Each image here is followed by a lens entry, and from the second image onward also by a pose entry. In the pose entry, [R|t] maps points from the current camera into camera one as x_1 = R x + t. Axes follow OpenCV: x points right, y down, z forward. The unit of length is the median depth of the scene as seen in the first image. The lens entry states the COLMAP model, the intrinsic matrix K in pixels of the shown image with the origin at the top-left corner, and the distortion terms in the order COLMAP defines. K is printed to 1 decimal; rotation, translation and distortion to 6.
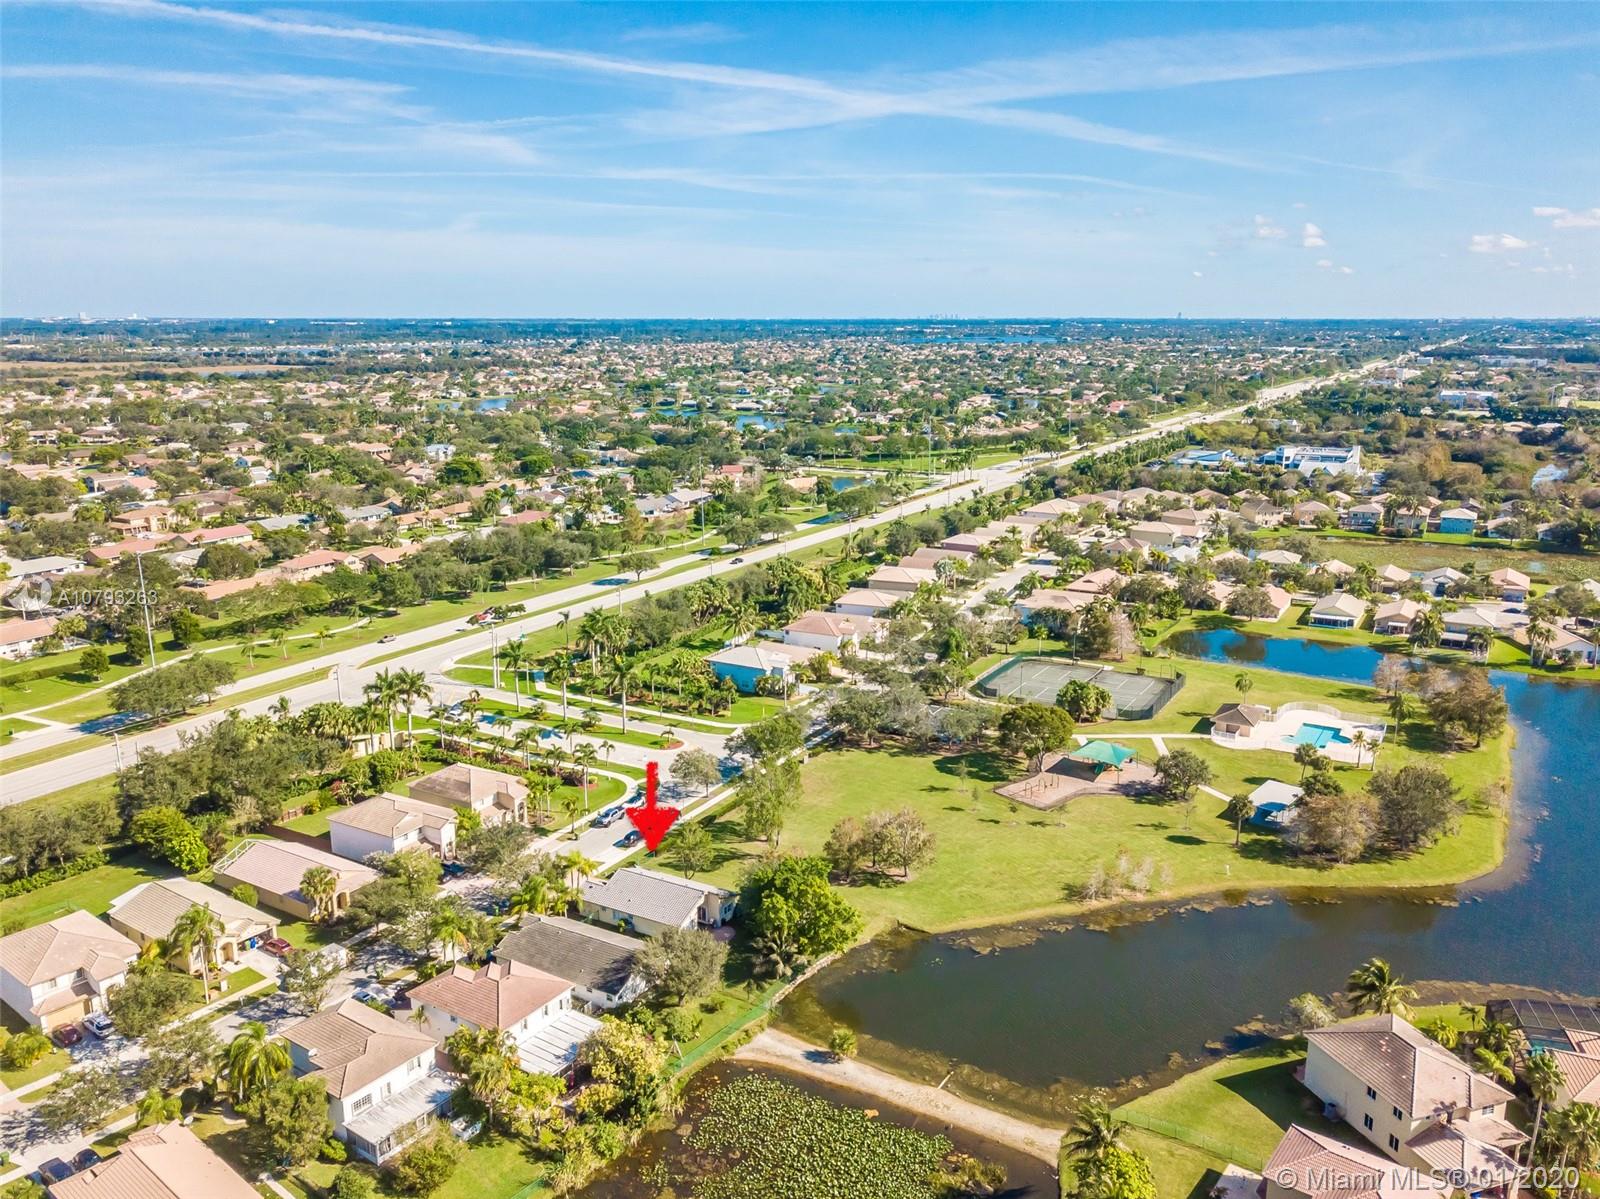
lens RADIAL K [[1230.9, 0, 827.9], [0, 1230.9, 598.4], [0, 0, 1]] dist [0.004207, -0.000402]
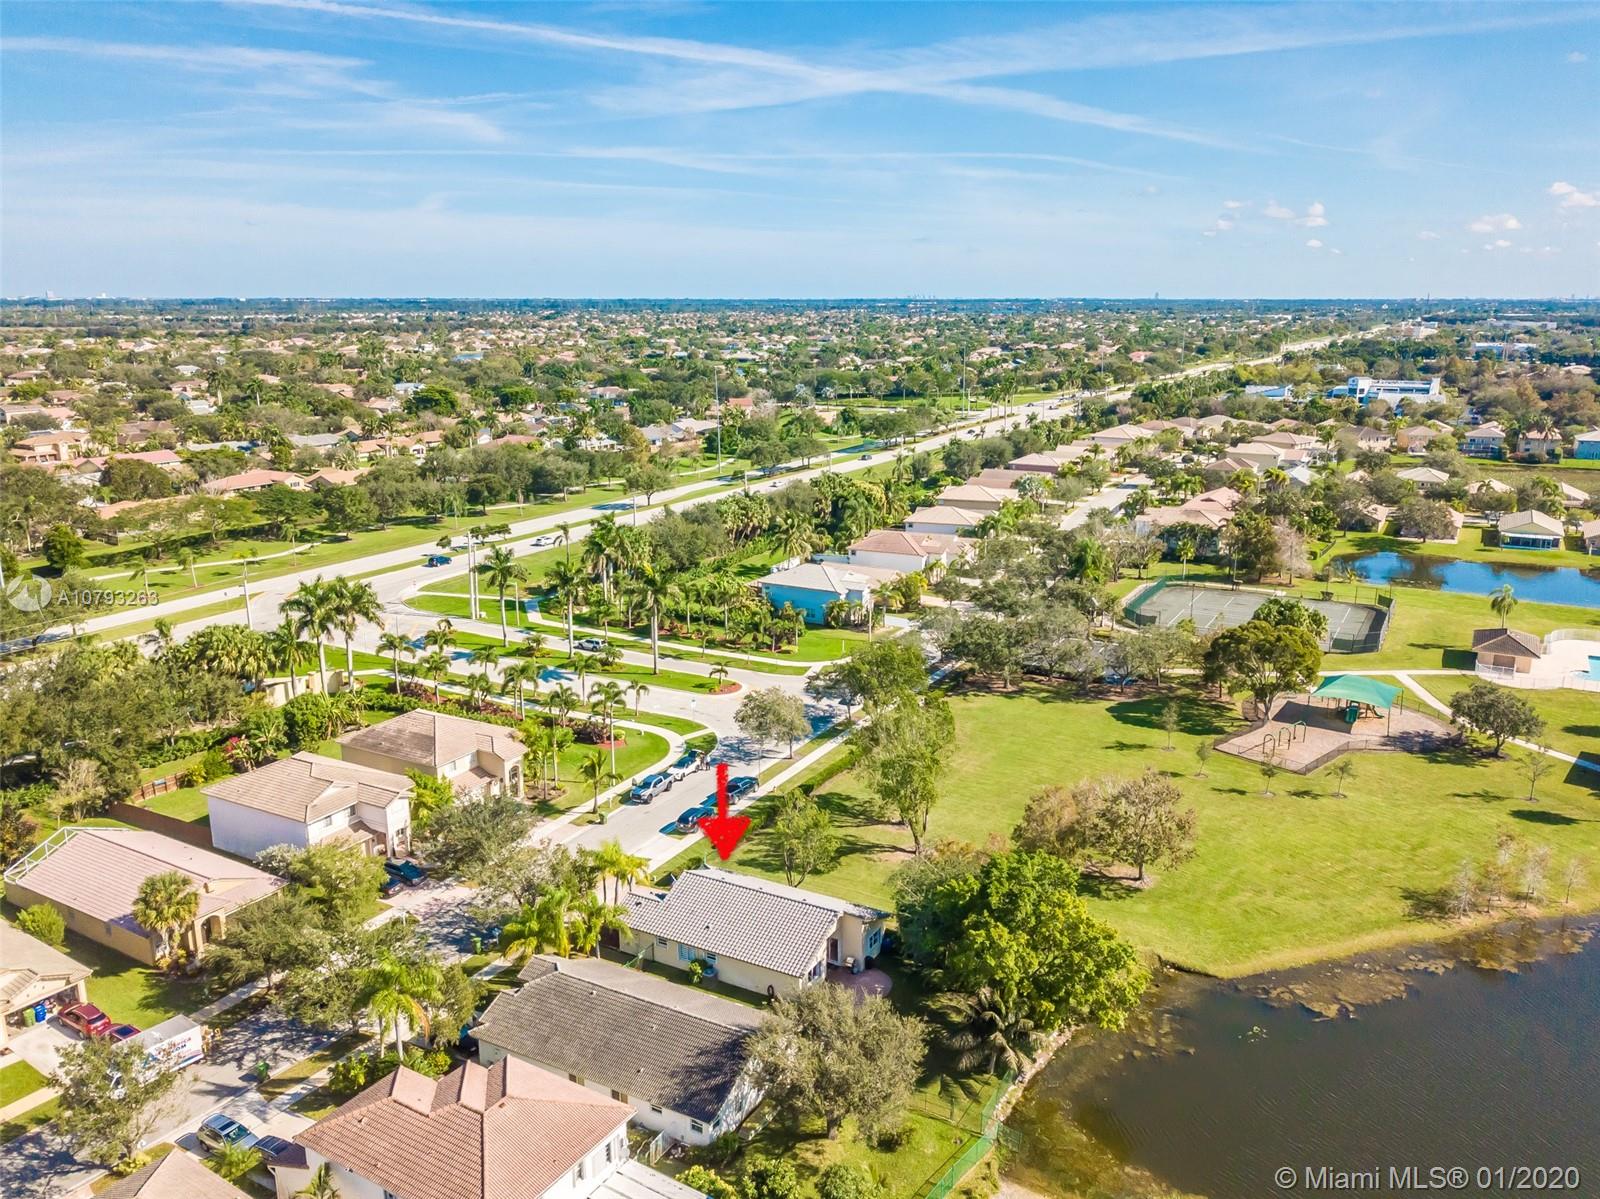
lens RADIAL K [[1230.9, 0, 827.9], [0, 1230.9, 598.4], [0, 0, 1]] dist [0.004207, -0.000402]
pose [[0.999854, -0.004125, 0.016597, -0.071327], [0.003867, 0.999871, 0.015593, 0.051151], [-0.016659, -0.015526, 0.999741, 0.264628]]
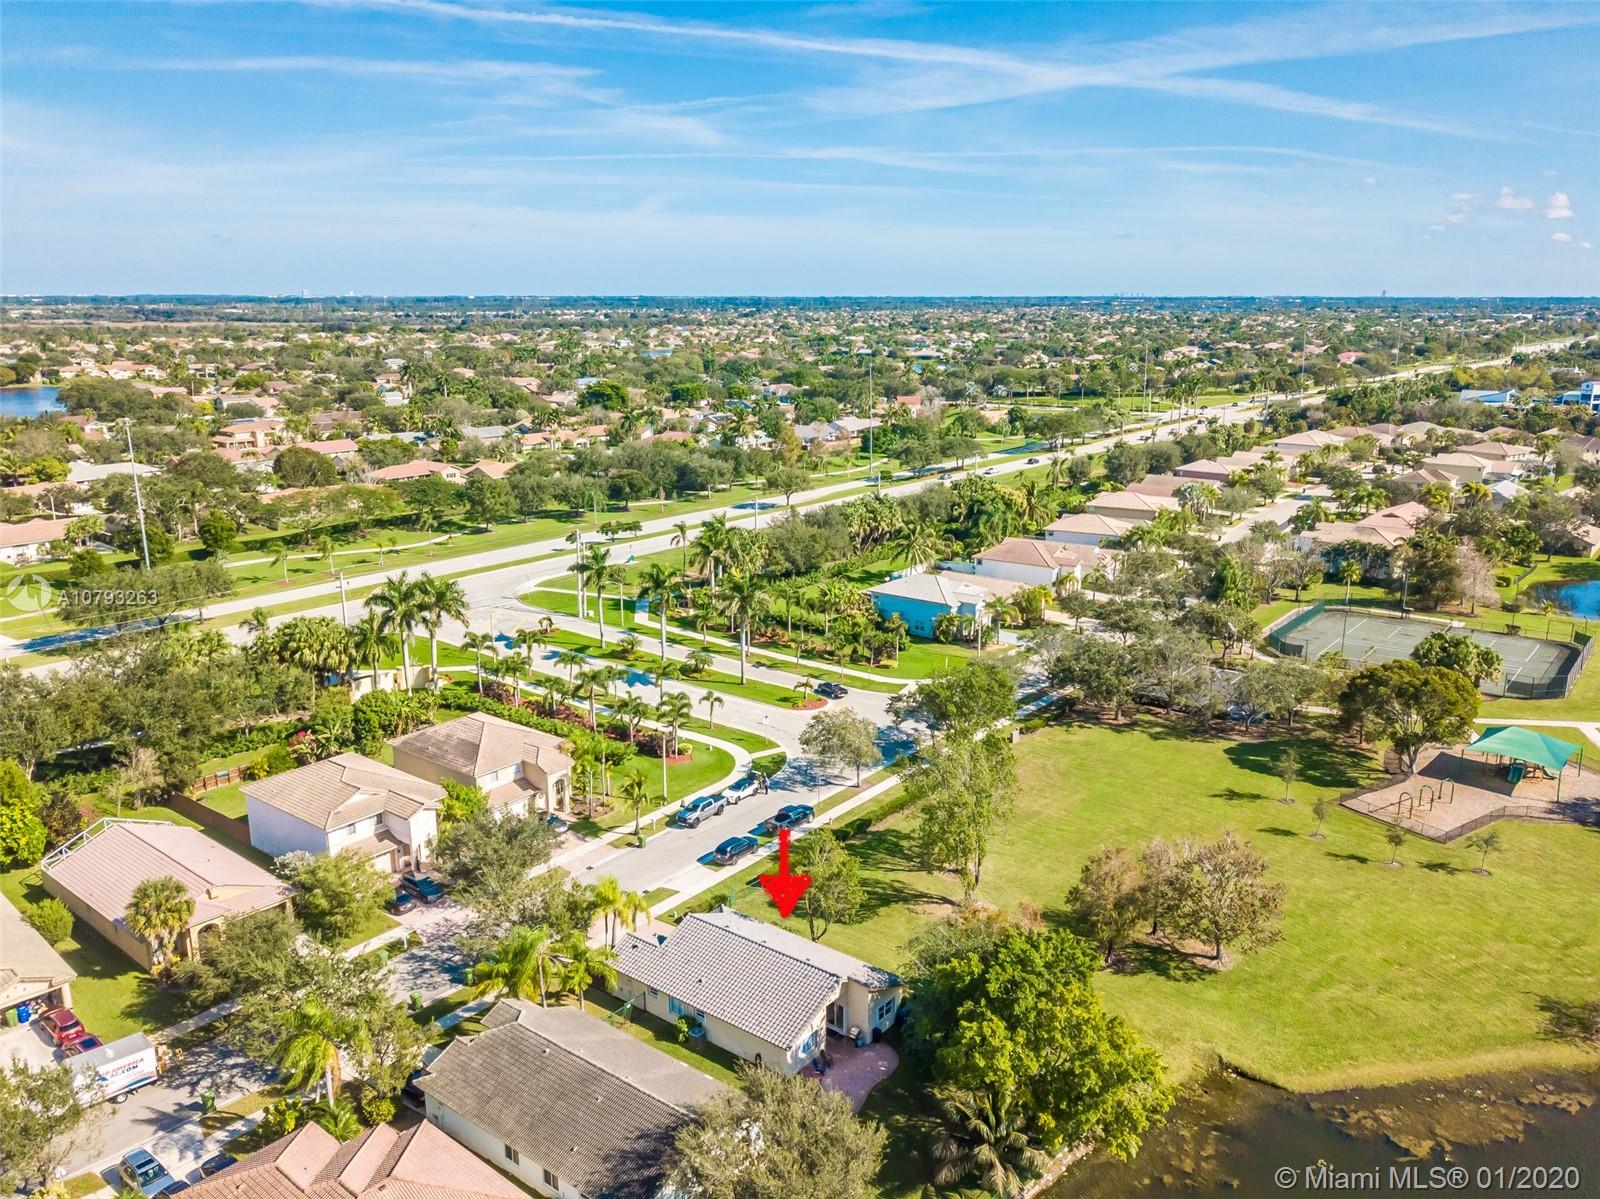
lens RADIAL K [[1230.9, 0, 827.9], [0, 1230.9, 598.4], [0, 0, 1]] dist [0.004207, -0.000402]
pose [[0.989949, 0.033899, -0.137299, -0.025230], [-0.031532, 0.999315, 0.019378, 0.043891], [0.137862, -0.014854, 0.990340, 0.306714]]
